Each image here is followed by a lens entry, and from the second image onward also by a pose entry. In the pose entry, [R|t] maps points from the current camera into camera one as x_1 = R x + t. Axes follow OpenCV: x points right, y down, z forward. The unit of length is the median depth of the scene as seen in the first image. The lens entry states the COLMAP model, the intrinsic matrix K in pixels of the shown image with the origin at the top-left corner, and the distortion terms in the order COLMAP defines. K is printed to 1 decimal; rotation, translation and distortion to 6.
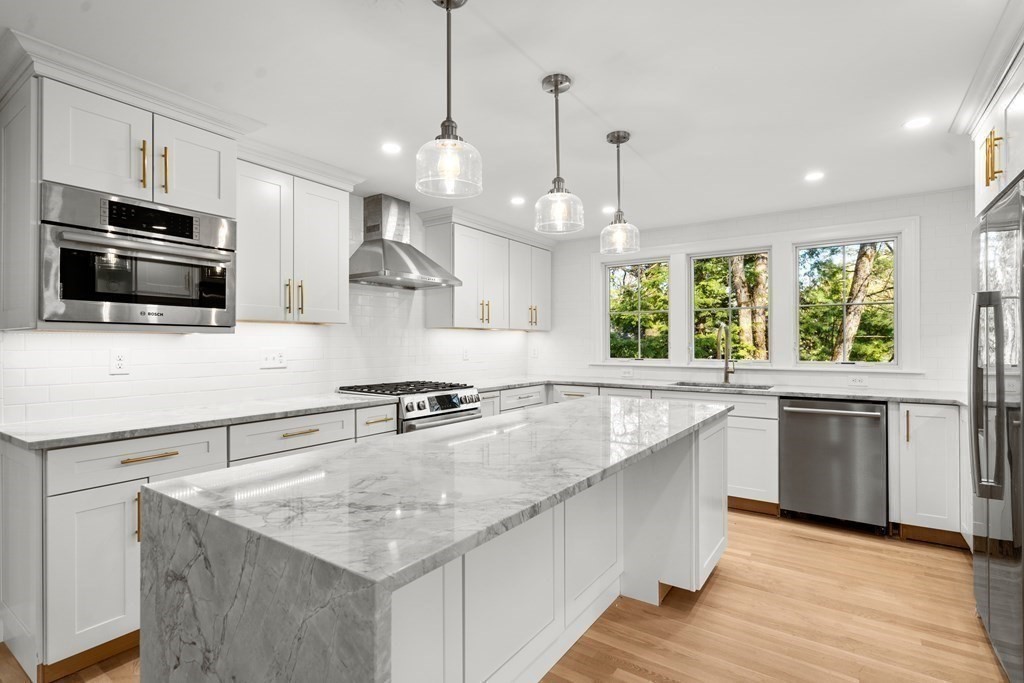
lens RADIAL K [[497.9, 0, 512.0], [0, 497.9, 341.5], [0, 0, 1]] dist [-0.002183, -0.000193]
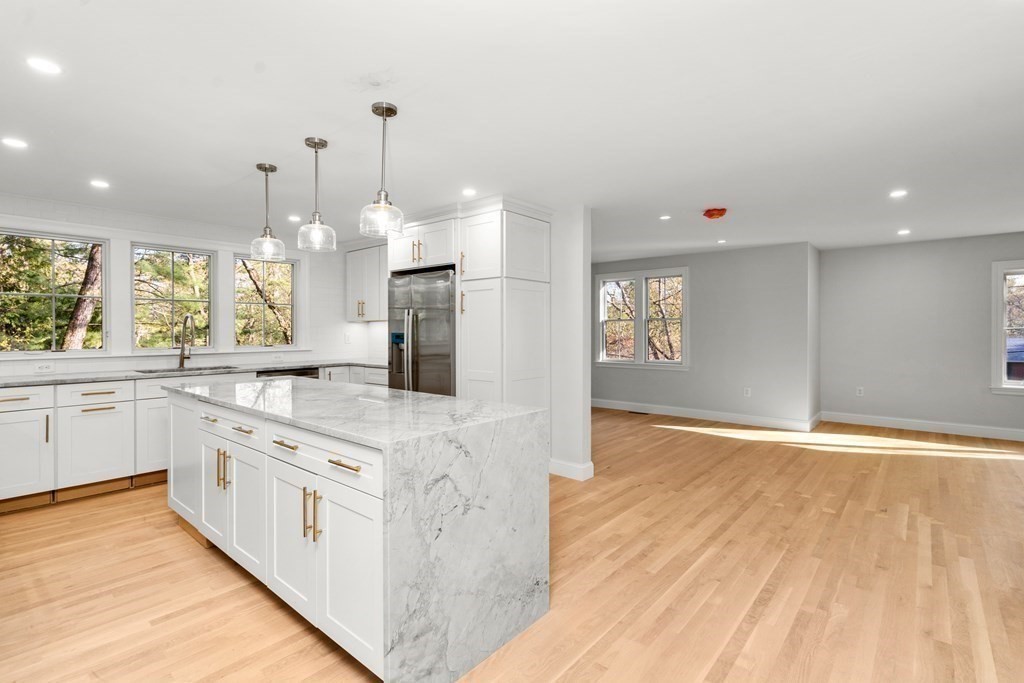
lens RADIAL K [[478.3, 0, 517.9], [0, 478.3, 331.9], [0, 0, 1]] dist [-0.001675, 0.000447]
pose [[0.093748, -0.004021, 0.995588, -0.730892], [-0.002237, 0.999988, 0.004249, -0.003620], [-0.995593, -0.002625, 0.093738, 0.201218]]
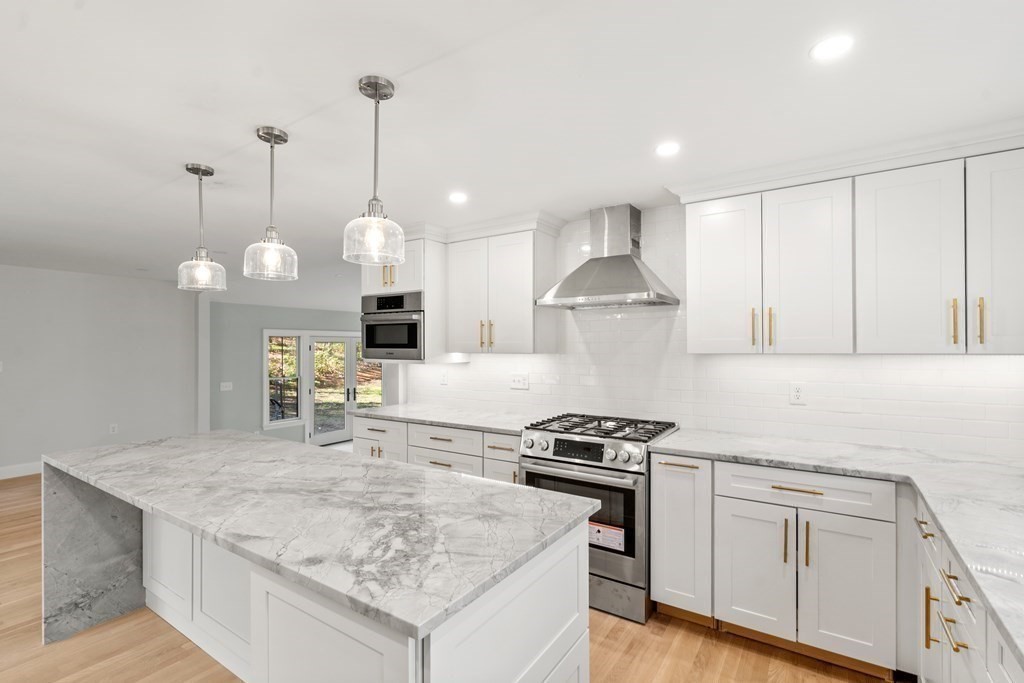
lens RADIAL K [[466.4, 0, 522.2], [0, 466.4, 342.2], [0, 0, 1]] dist [-0.000321, 0.000136]
pose [[0.029631, -0.005977, -0.999543, 0.655995], [0.009040, 0.999943, -0.005712, -0.053449], [0.999520, -0.008867, 0.029683, 0.924931]]
